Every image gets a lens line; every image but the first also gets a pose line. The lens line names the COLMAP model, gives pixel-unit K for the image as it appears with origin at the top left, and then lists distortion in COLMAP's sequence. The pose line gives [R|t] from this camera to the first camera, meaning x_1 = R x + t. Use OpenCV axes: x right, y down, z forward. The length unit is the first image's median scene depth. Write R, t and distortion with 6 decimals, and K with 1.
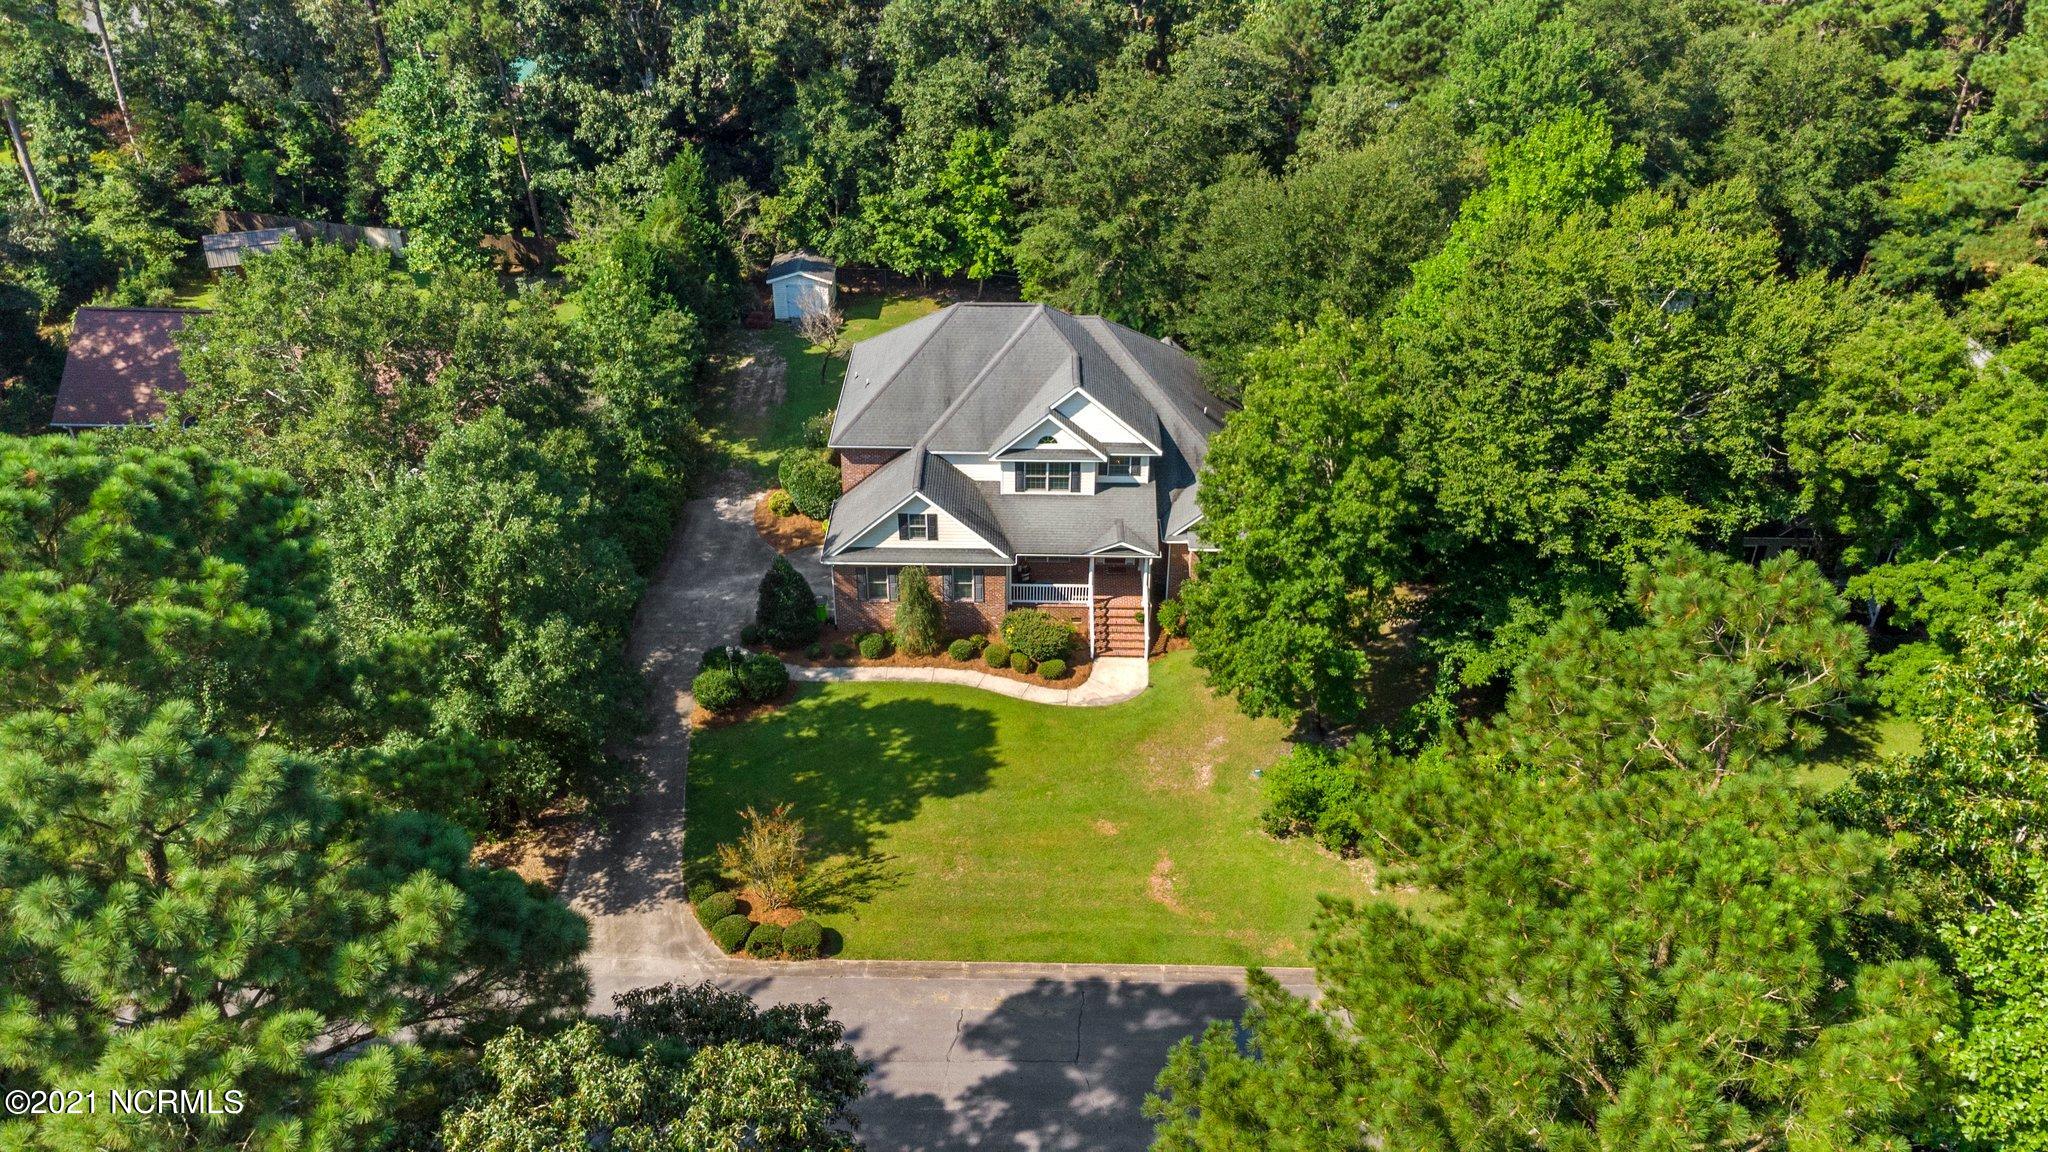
lens RADIAL K [[1554.0, 0, 1027.5], [0, 1554.0, 538.5], [0, 0, 1]] dist [0.031538, 0.000558]
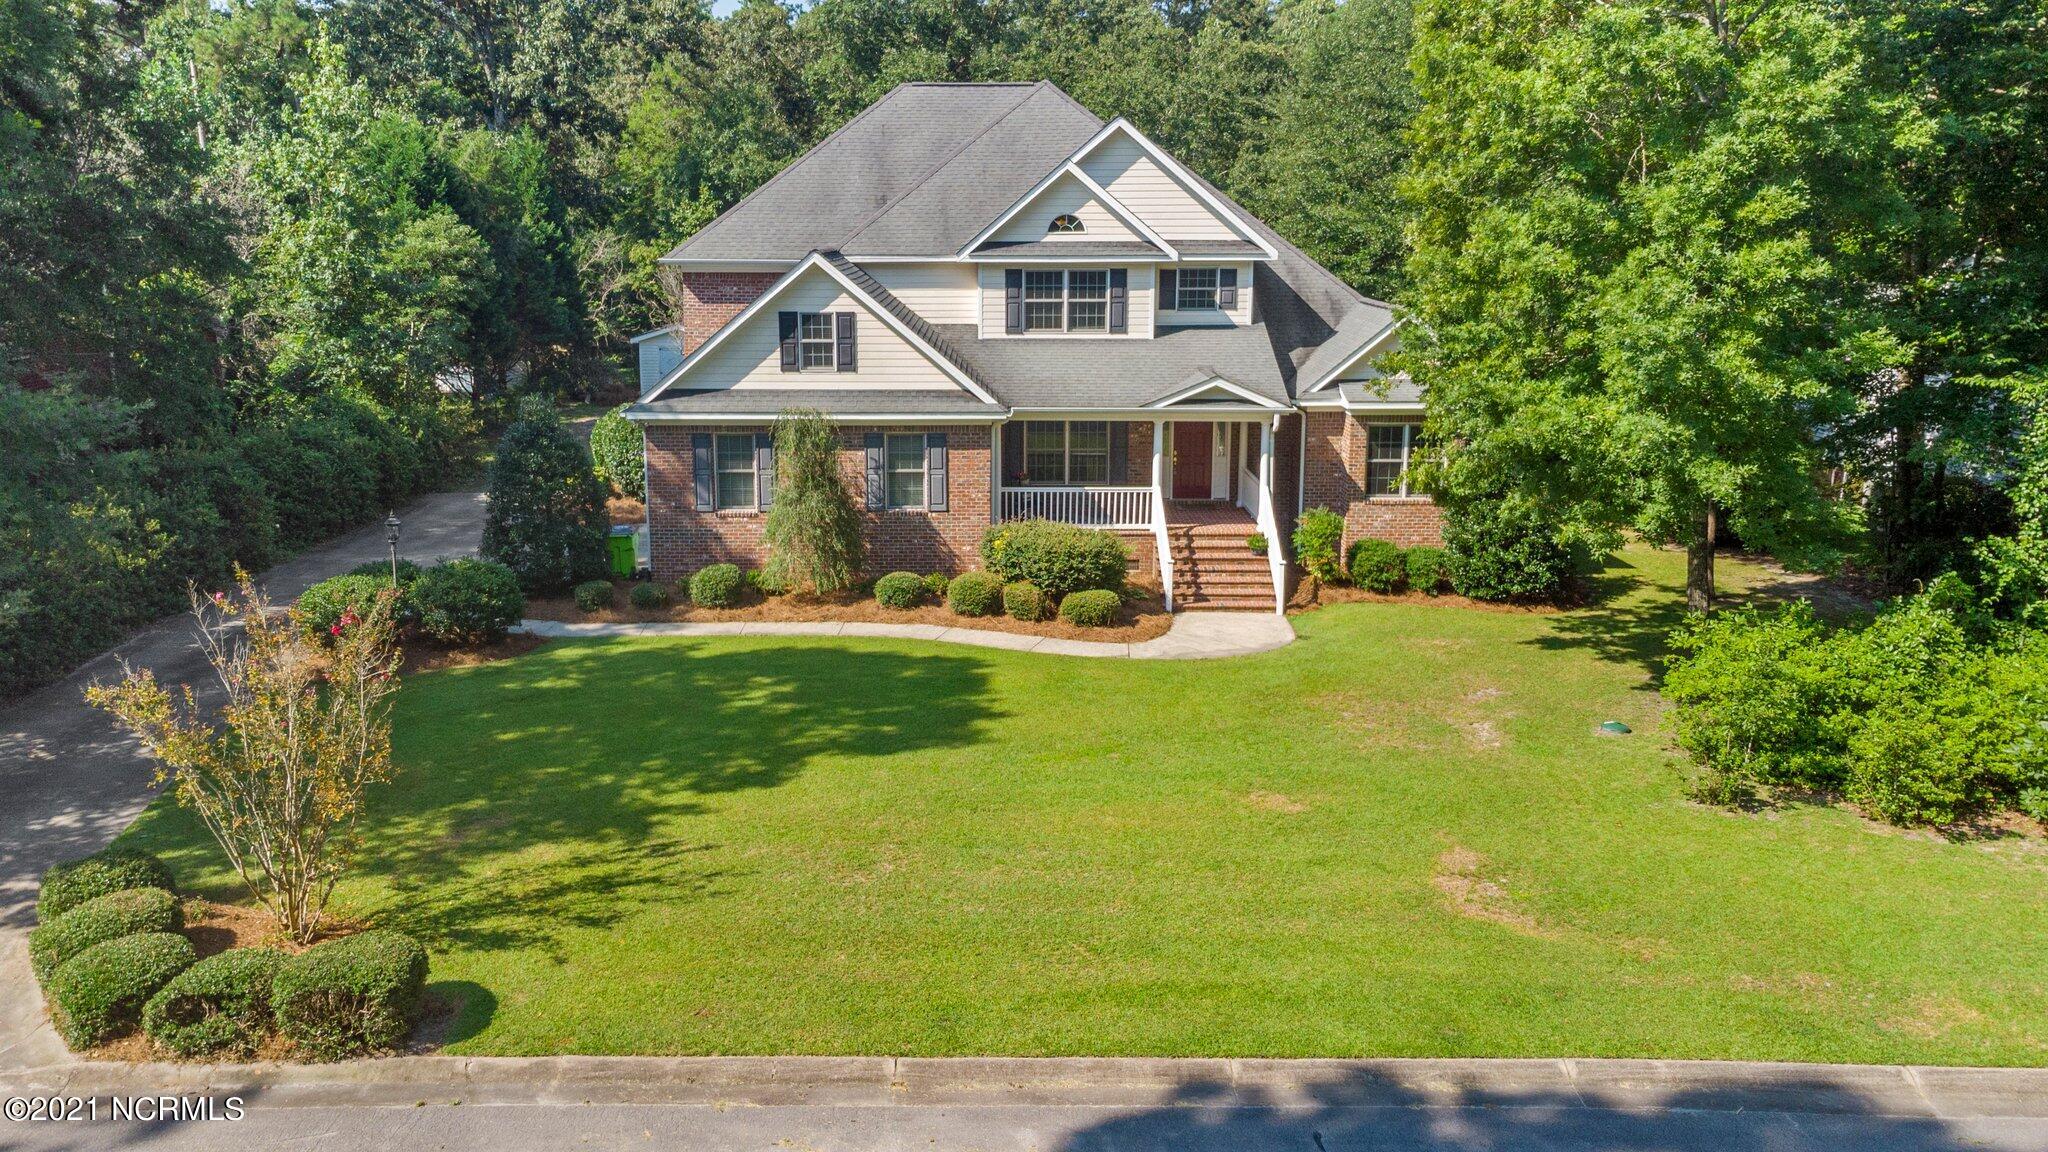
lens RADIAL K [[1569.0, 0, 978.7], [0, 1569.0, 501.9], [0, 0, 1]] dist [0.057905, 0.002837]
pose [[0.999847, -0.016933, -0.004353, -0.016415], [0.014528, 0.943169, -0.331997, 0.211792], [0.009727, 0.331883, 0.943271, 0.530629]]
